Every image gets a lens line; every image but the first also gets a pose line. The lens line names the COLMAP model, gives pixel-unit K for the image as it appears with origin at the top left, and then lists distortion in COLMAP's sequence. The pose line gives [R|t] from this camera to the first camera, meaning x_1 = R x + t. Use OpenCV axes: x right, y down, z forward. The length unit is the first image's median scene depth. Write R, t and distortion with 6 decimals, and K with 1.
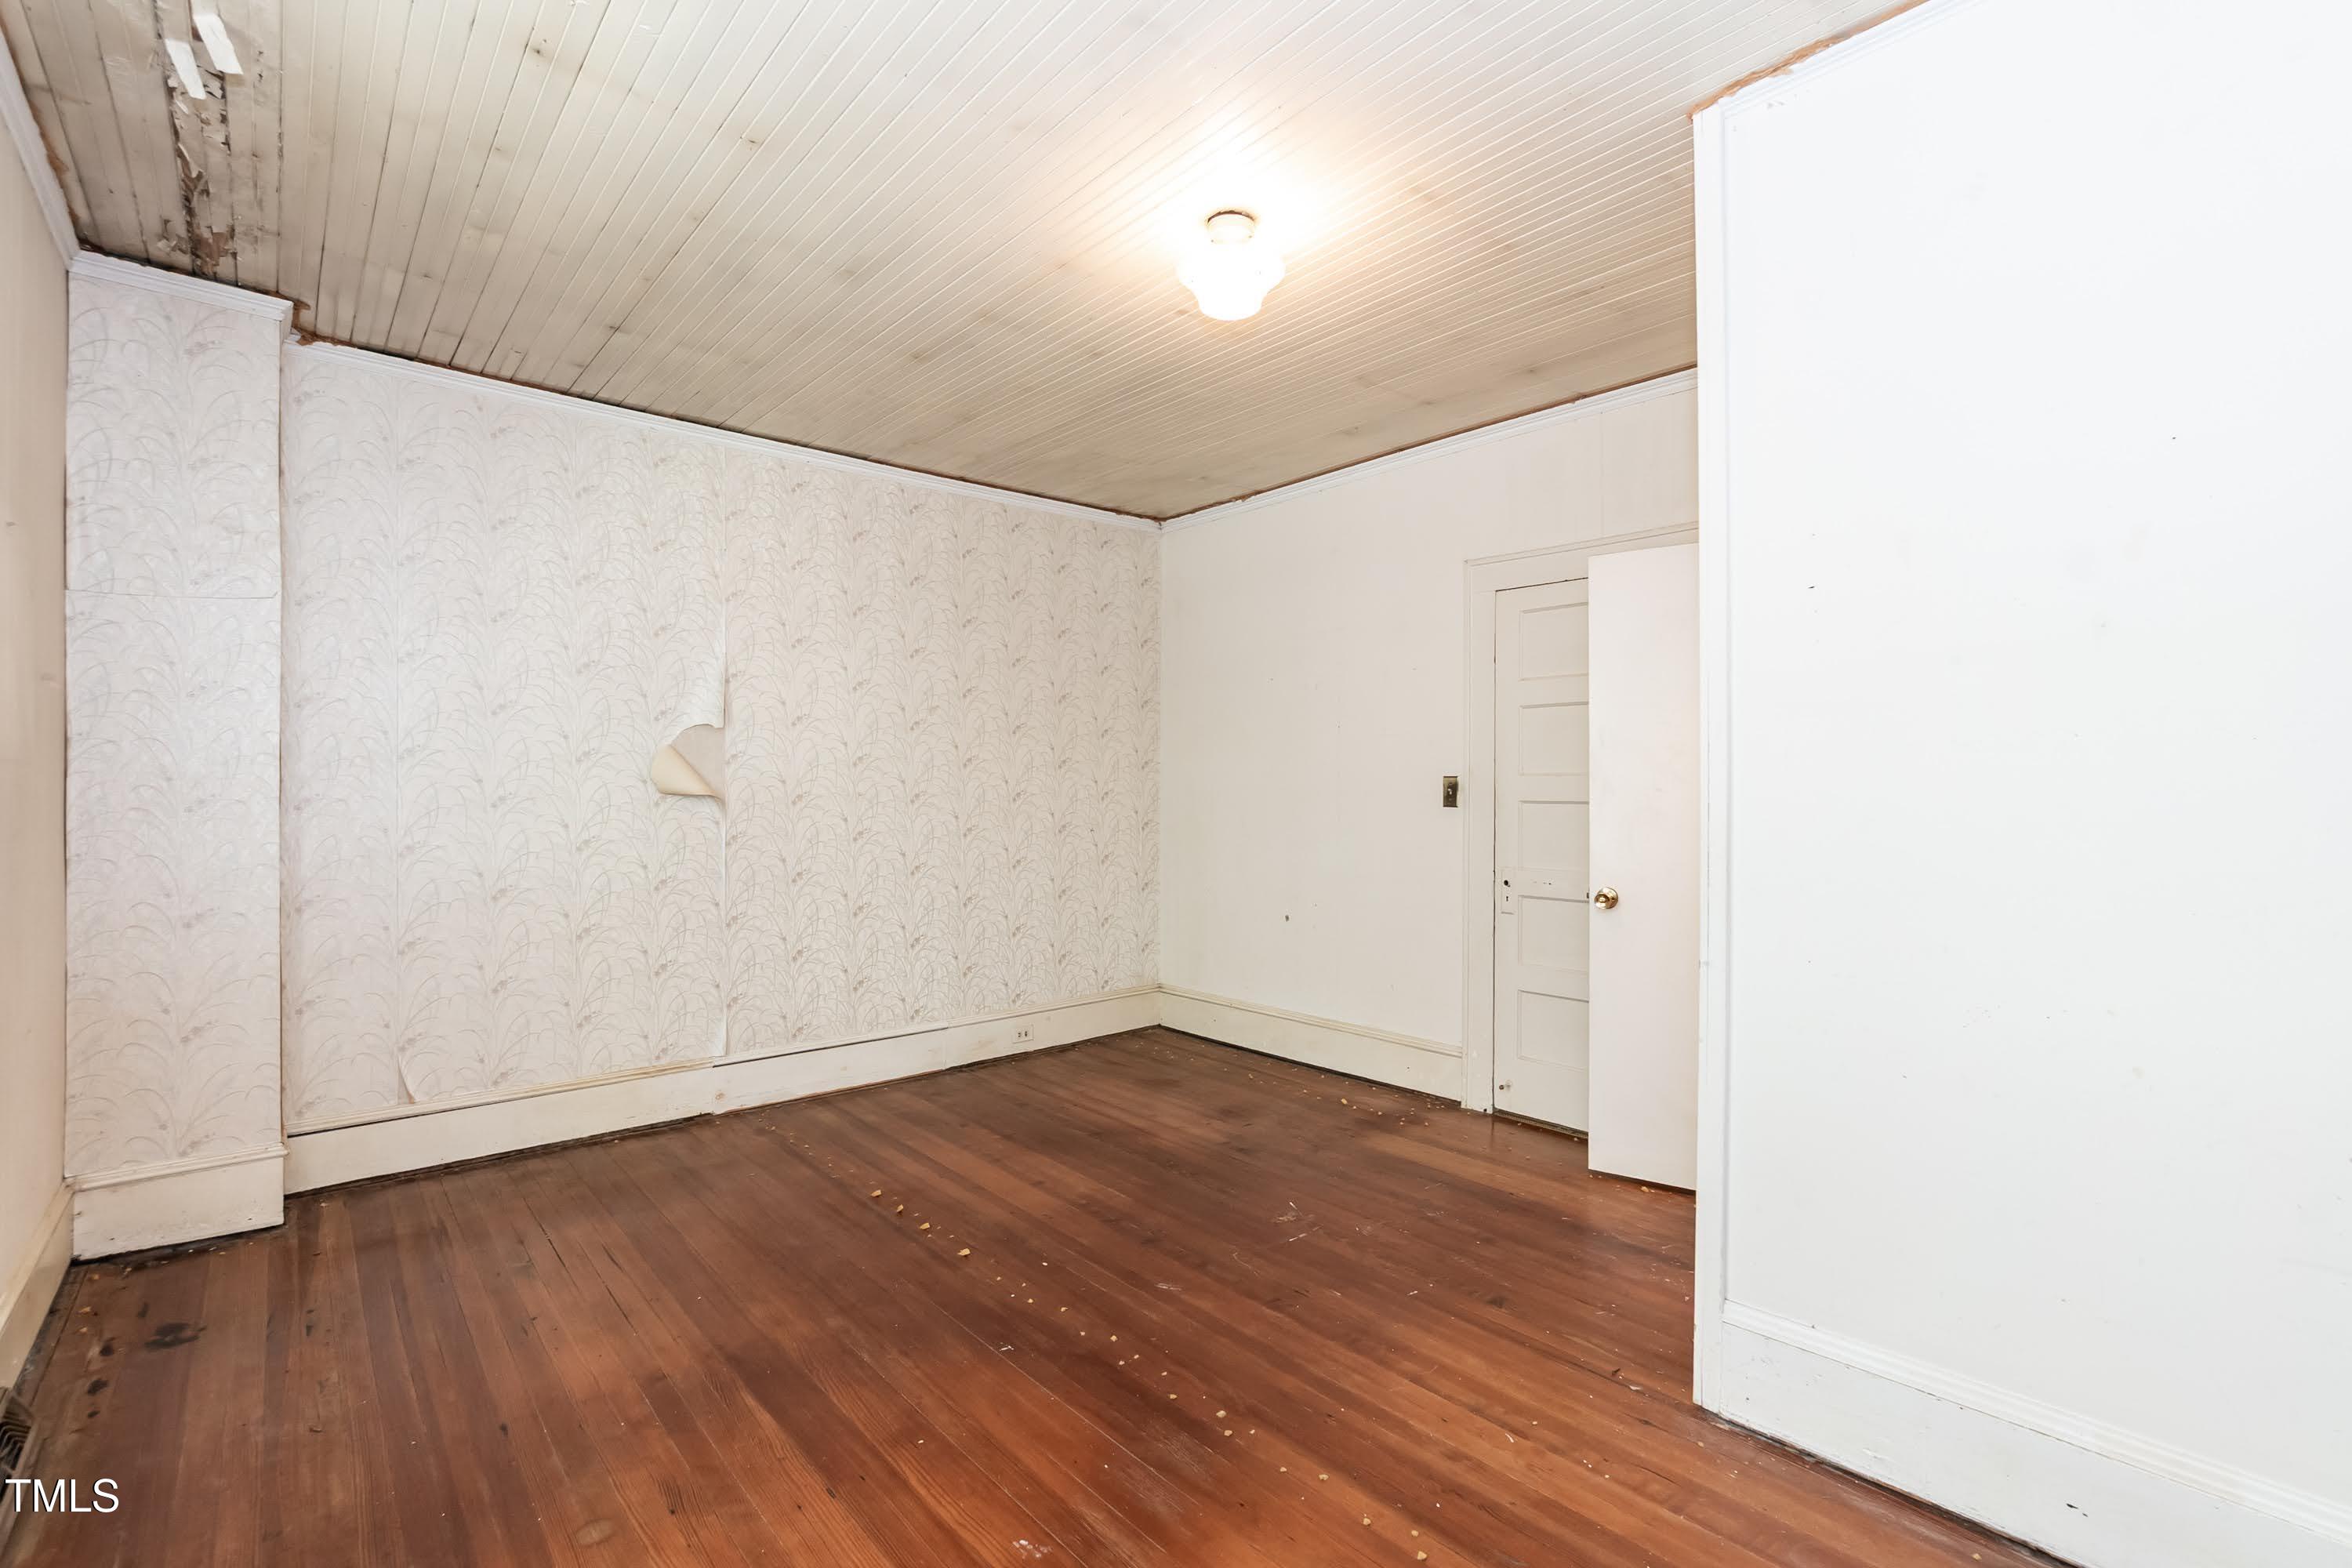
lens RADIAL K [[1027.6, 0, 1176.0], [0, 1027.6, 777.2], [0, 0, 1]] dist [-0.034639, 0.011566]
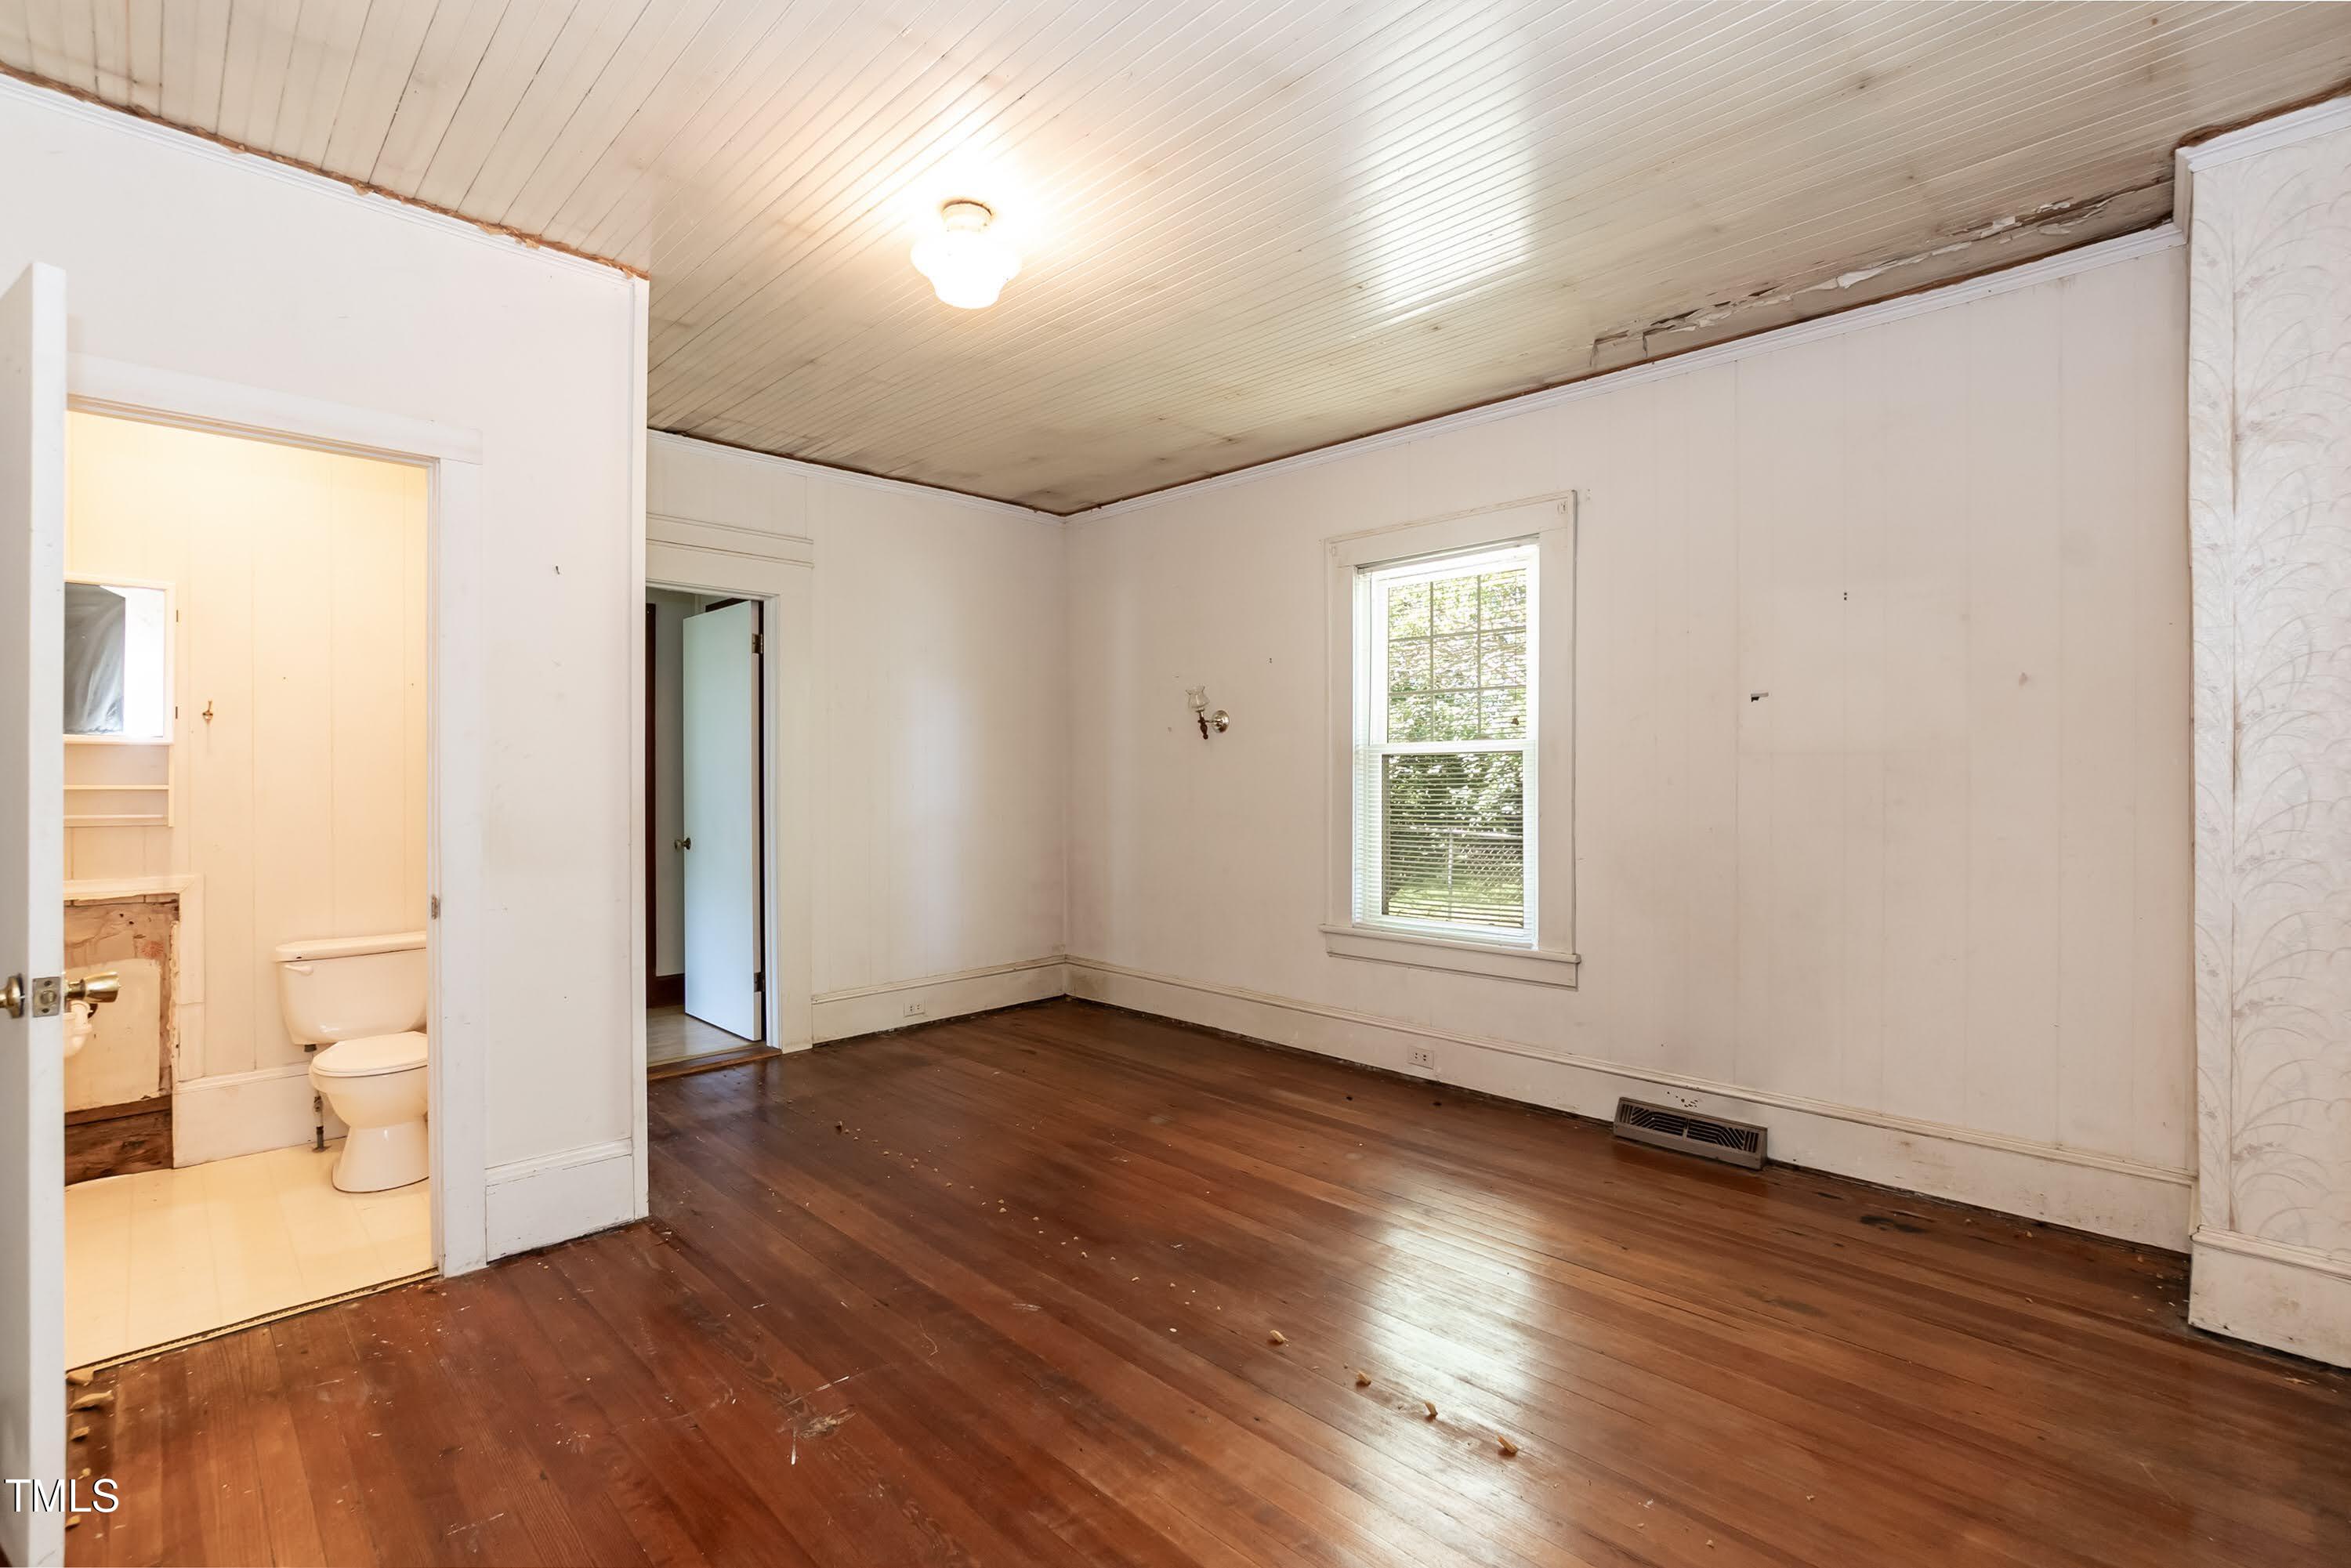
lens RADIAL K [[1027.1, 0, 1175.5], [0, 1027.1, 777.2], [0, 0, 1]] dist [-0.034639, 0.011566]
pose [[-0.998198, 0.001066, -0.059996, -0.092129], [0.001110, 0.999999, -0.000708, 0.032544], [0.059995, -0.000774, -0.998198, 2.059026]]
